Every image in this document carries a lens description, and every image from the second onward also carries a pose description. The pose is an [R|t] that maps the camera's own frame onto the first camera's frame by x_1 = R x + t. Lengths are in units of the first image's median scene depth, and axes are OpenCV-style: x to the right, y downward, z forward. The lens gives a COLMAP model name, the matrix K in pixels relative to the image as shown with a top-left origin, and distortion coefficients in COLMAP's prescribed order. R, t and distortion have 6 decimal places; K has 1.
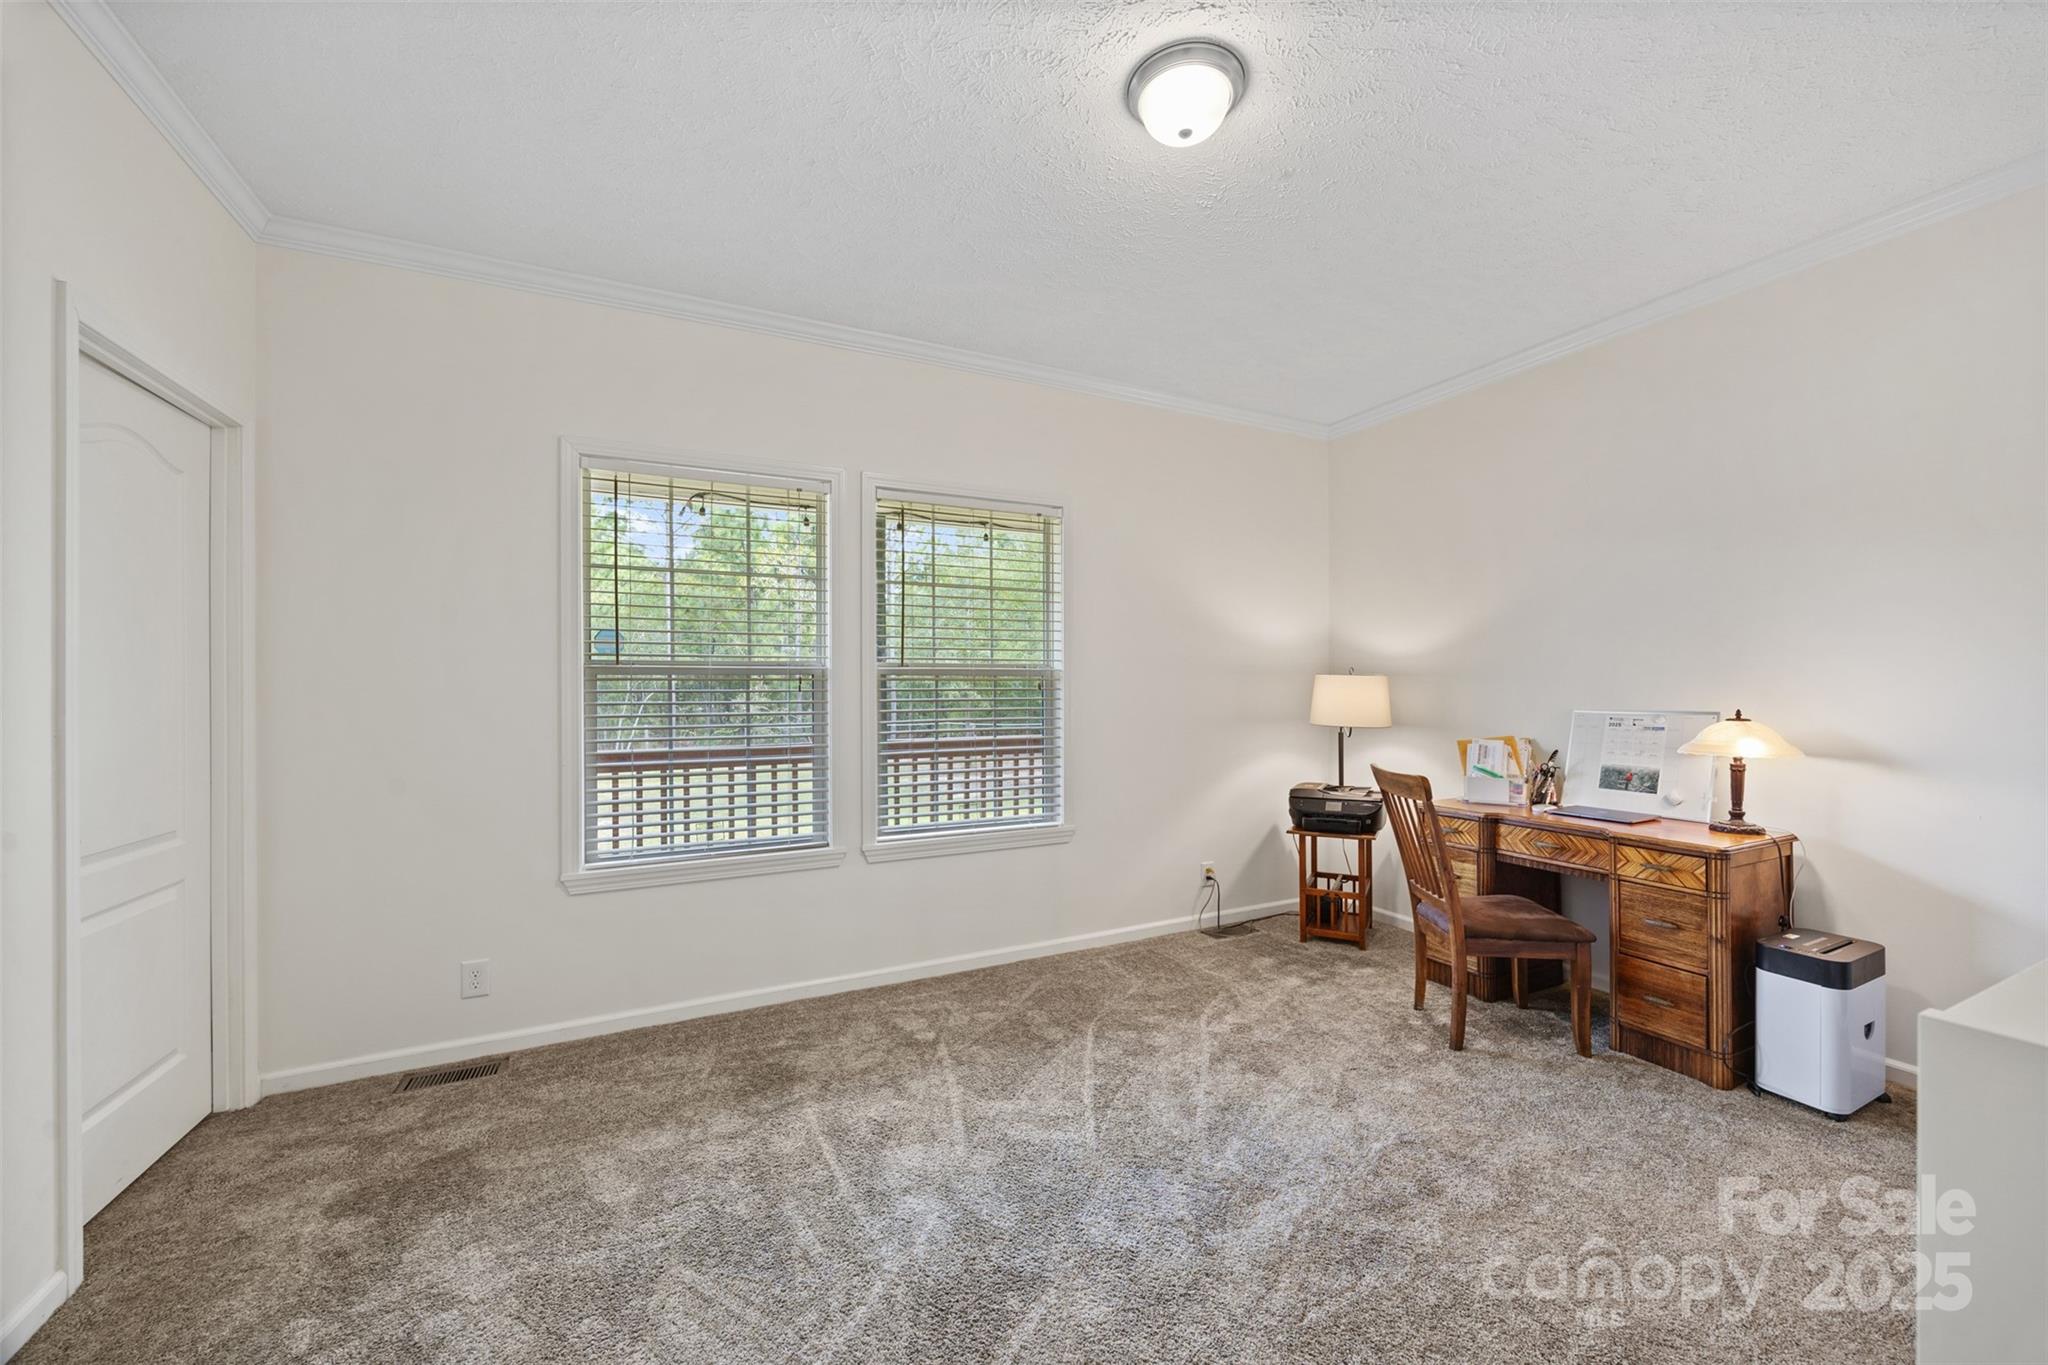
lens RADIAL K [[783.5, 0, 1034.8], [0, 783.5, 686.3], [0, 0, 1]] dist [0.001185, 0.000104]
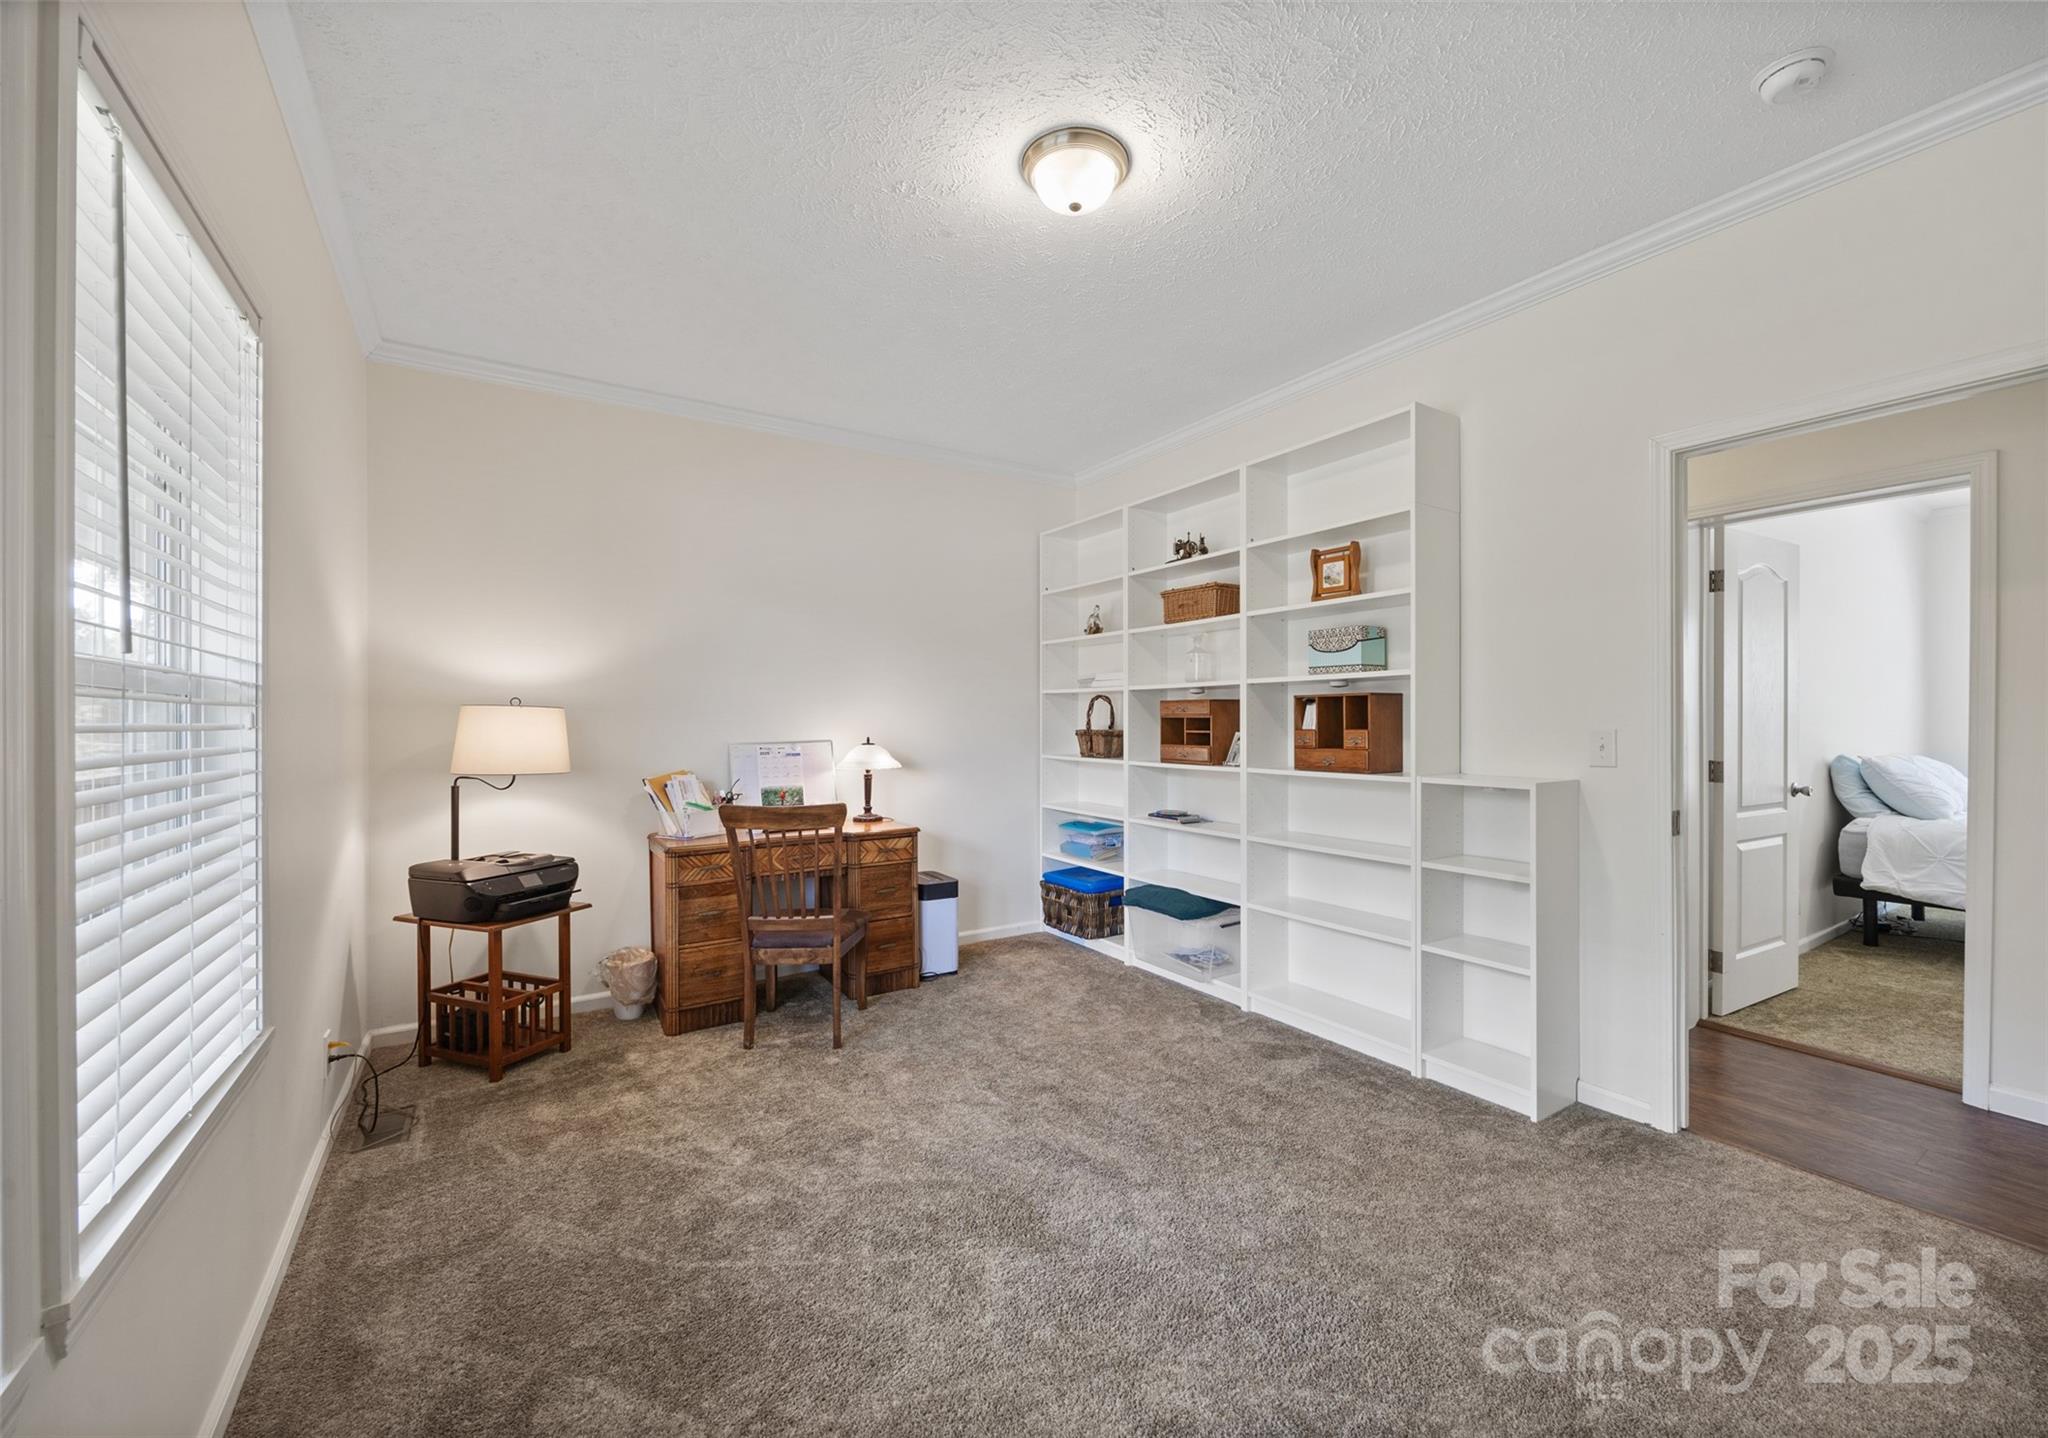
lens RADIAL K [[841.6, 0, 1037.5], [0, 841.6, 719.6], [0, 0, 1]] dist [-0.002533, -0.000261]
pose [[-0.126016, 0.004558, 0.992018, -0.692604], [0.002805, 0.999987, -0.004238, 0.004839], [-0.992024, 0.002248, -0.126027, 0.880812]]
